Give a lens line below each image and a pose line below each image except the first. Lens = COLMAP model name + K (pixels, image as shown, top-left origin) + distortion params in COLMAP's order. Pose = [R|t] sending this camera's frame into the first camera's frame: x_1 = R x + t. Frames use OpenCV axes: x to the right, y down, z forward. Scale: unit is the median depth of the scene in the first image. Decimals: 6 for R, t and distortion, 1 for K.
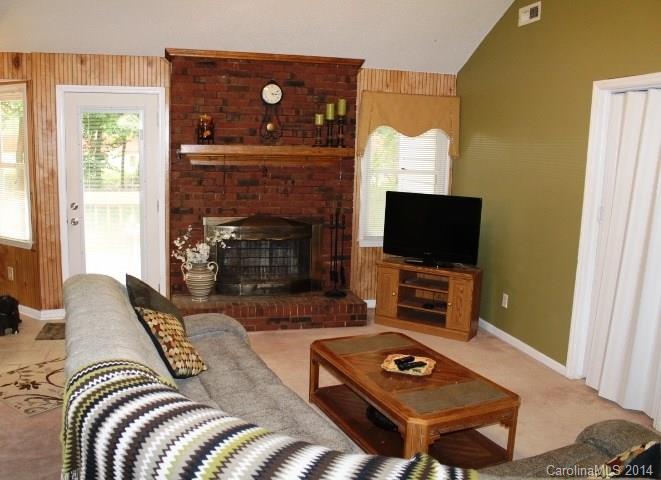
lens RADIAL K [[605.5, 0, 305.2], [0, 605.5, 240.1], [0, 0, 1]] dist [-0.168170, 0.170145]
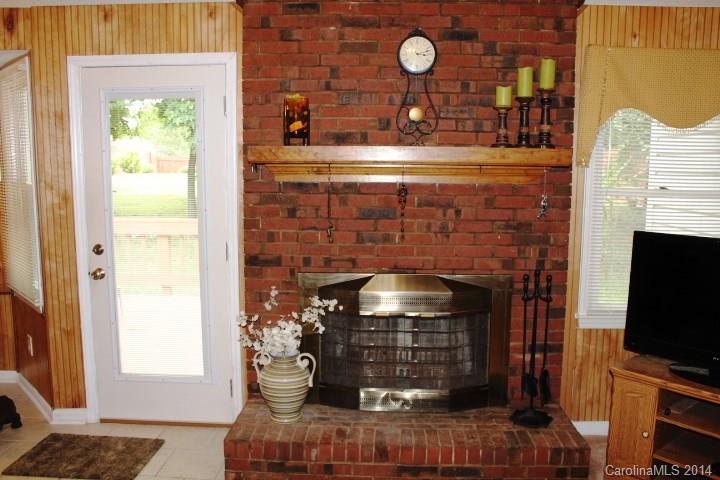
lens RADIAL K [[606.6, 0, 364.4], [0, 606.6, 241.0], [0, 0, 1]] dist [-0.160958, 0.146454]
pose [[0.965677, 0.014561, -0.259339, 0.043224], [-0.024133, 0.999138, -0.033763, -0.050697], [0.258624, 0.038863, 0.965196, 0.458405]]
